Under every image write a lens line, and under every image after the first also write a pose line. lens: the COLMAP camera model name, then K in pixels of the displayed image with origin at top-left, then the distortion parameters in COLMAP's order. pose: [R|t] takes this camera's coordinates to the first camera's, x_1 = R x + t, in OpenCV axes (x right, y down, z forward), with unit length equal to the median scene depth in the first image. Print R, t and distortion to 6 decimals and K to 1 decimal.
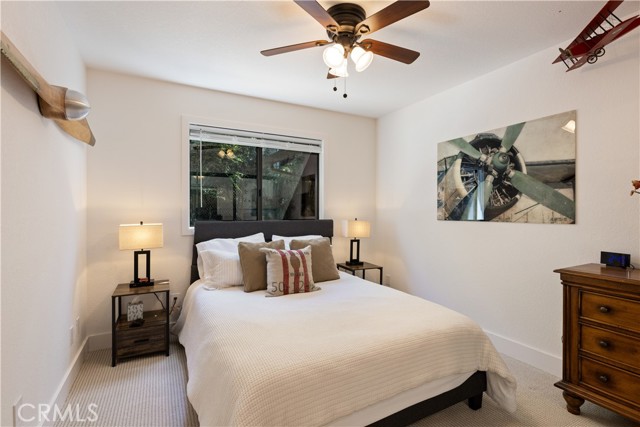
lens RADIAL K [[301.1, 0, 320.1], [0, 301.1, 209.6], [0, 0, 1]] dist [-0.005252, -0.000227]
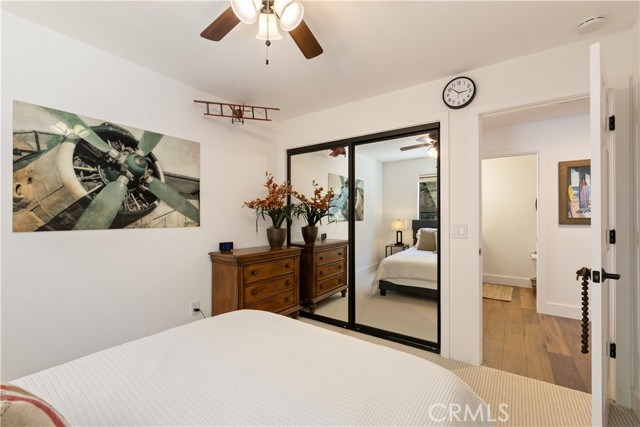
lens RADIAL K [[277.3, 0, 320.5], [0, 277.3, 217.1], [0, 0, 1]] dist [0.000600, 0.000050]
pose [[-0.440186, -0.000035, 0.897906, -0.435032], [-0.004085, 0.999990, -0.001963, 0.005420], [-0.897897, -0.004532, -0.440182, 0.870949]]
